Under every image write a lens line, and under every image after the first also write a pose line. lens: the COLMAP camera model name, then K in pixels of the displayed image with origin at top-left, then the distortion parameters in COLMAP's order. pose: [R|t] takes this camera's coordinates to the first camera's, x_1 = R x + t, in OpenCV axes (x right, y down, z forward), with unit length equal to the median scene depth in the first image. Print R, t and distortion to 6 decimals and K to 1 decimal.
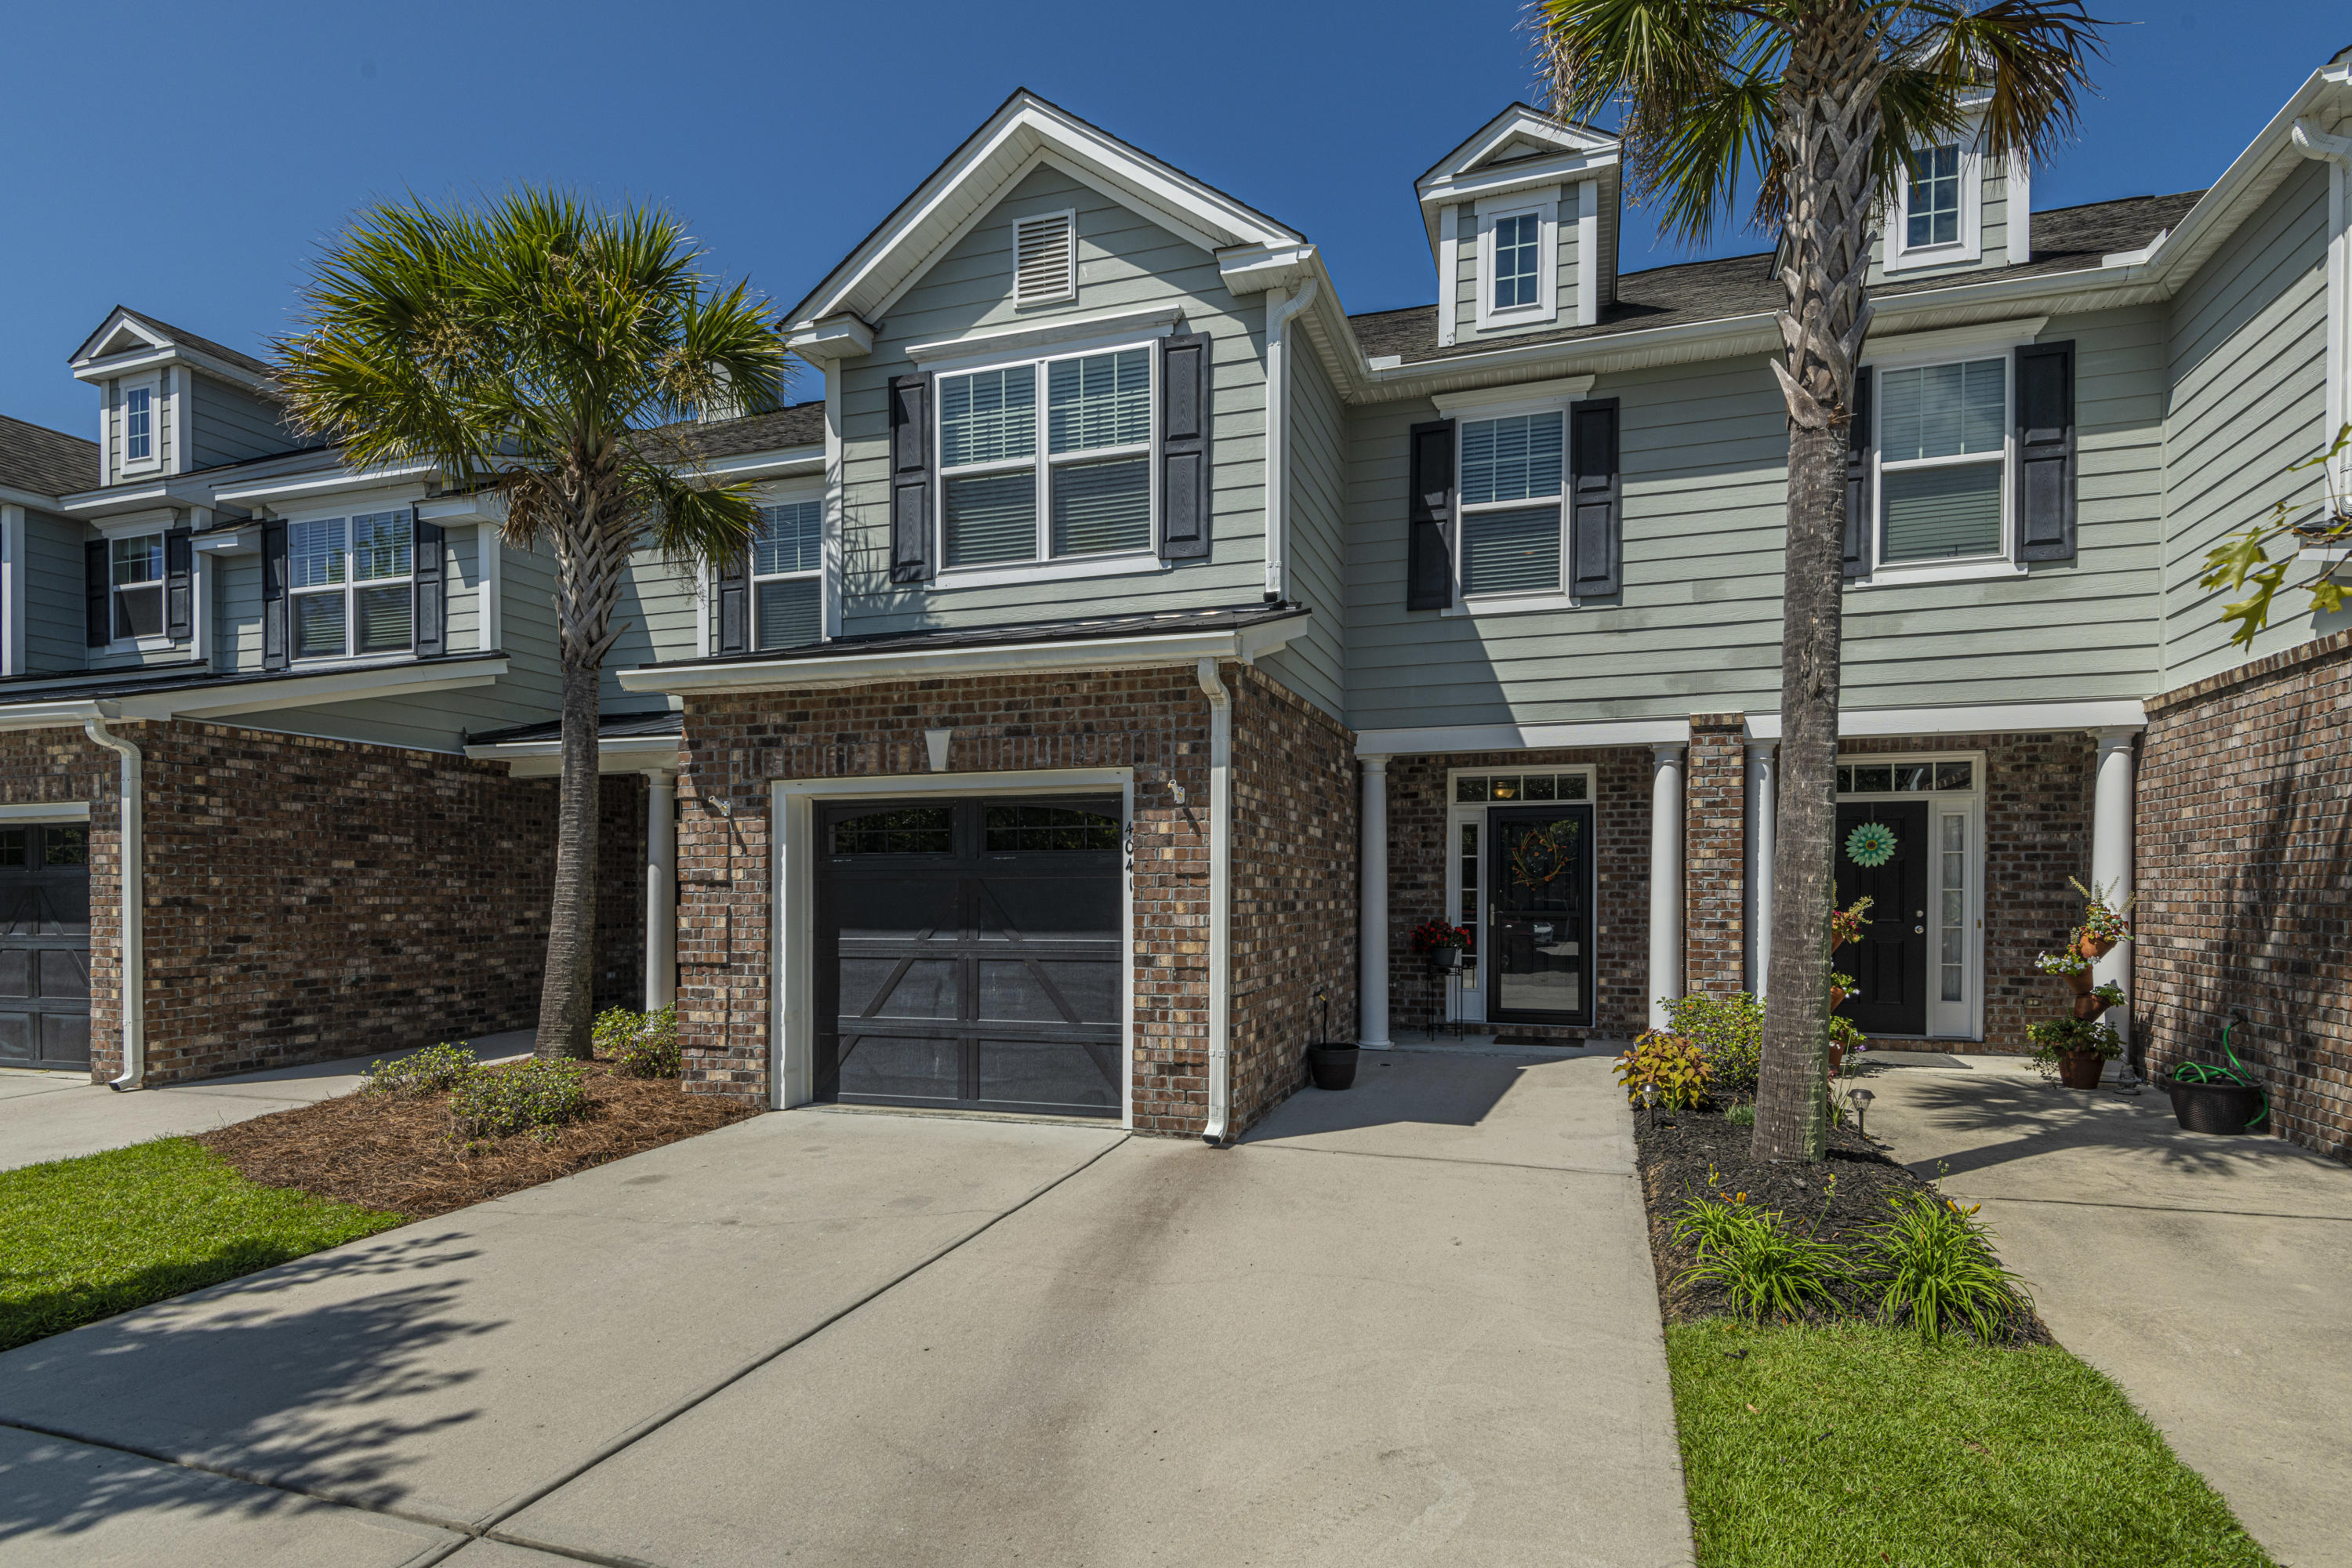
lens RADIAL K [[1127.0, 0, 1173.5], [0, 1127.0, 807.7], [0, 0, 1]] dist [0.035932, -0.025903]
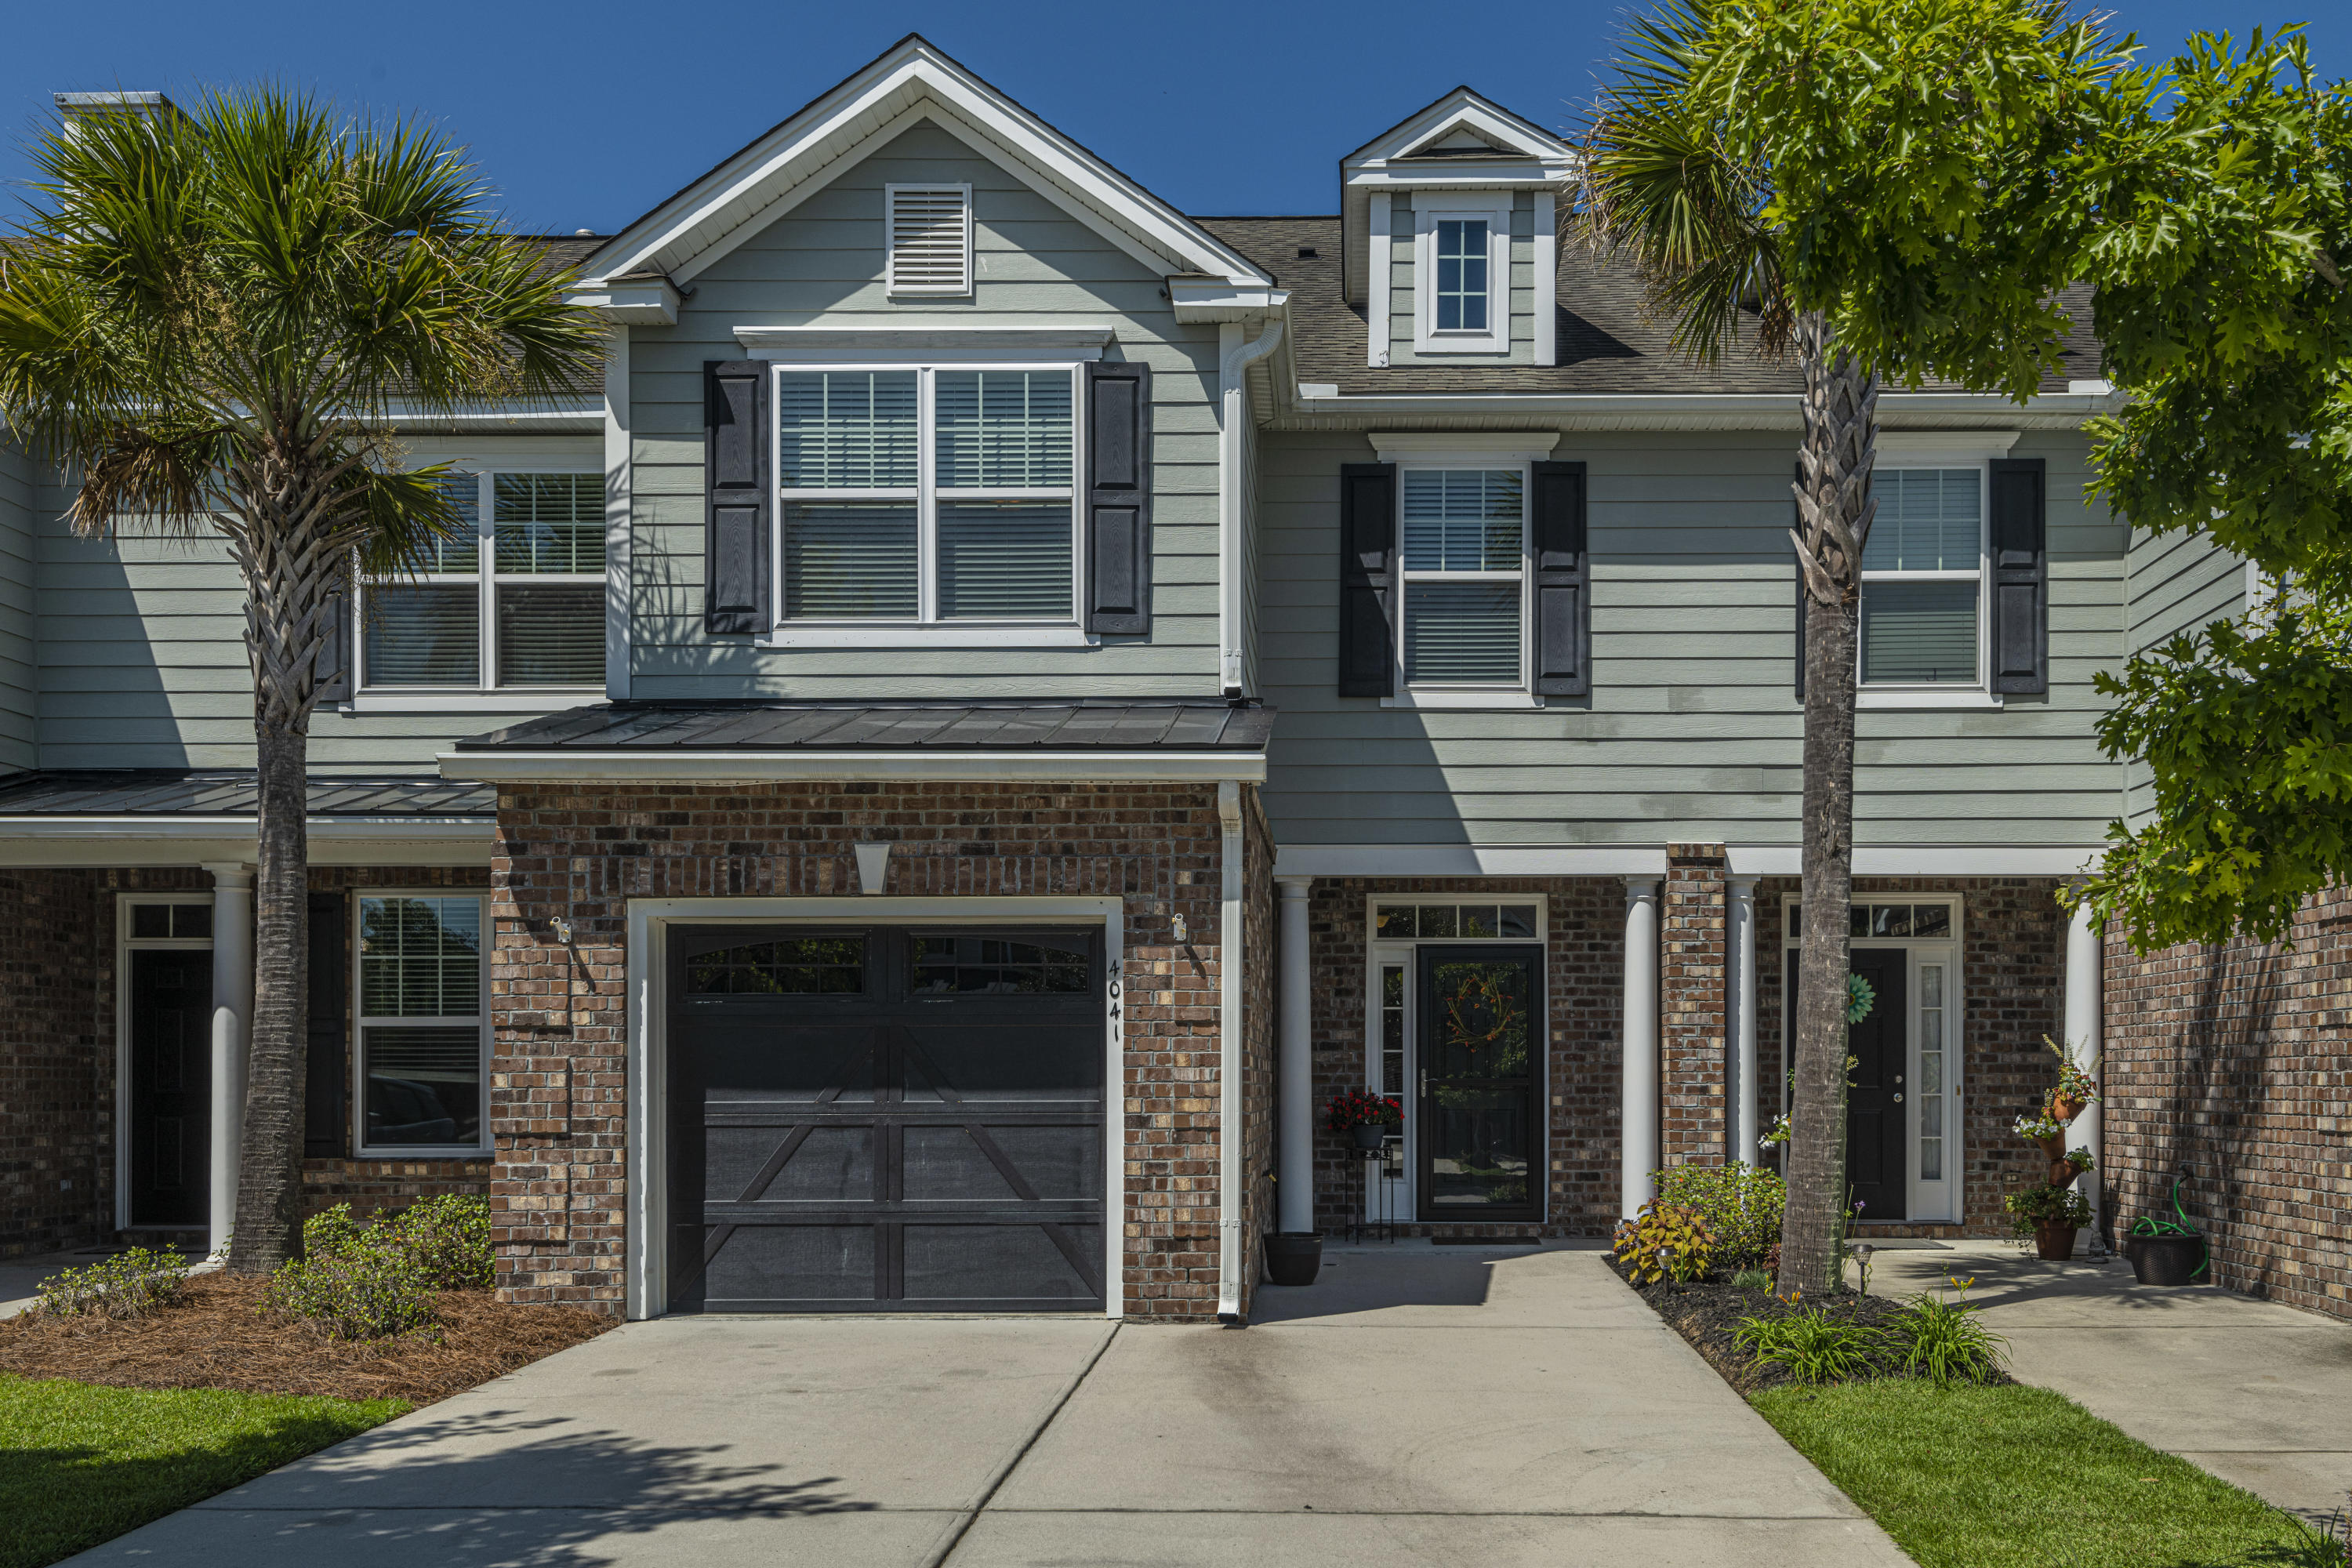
lens RADIAL K [[2069.6, 0, 1176.0], [0, 2069.6, 784.0], [0, 0, 1]] dist [0.009785, 0.000736]
pose [[0.965432, 0.039115, 0.257703, -0.331605], [-0.021649, 0.997293, -0.070267, -0.009489], [-0.259753, 0.062259, 0.963666, -0.445092]]
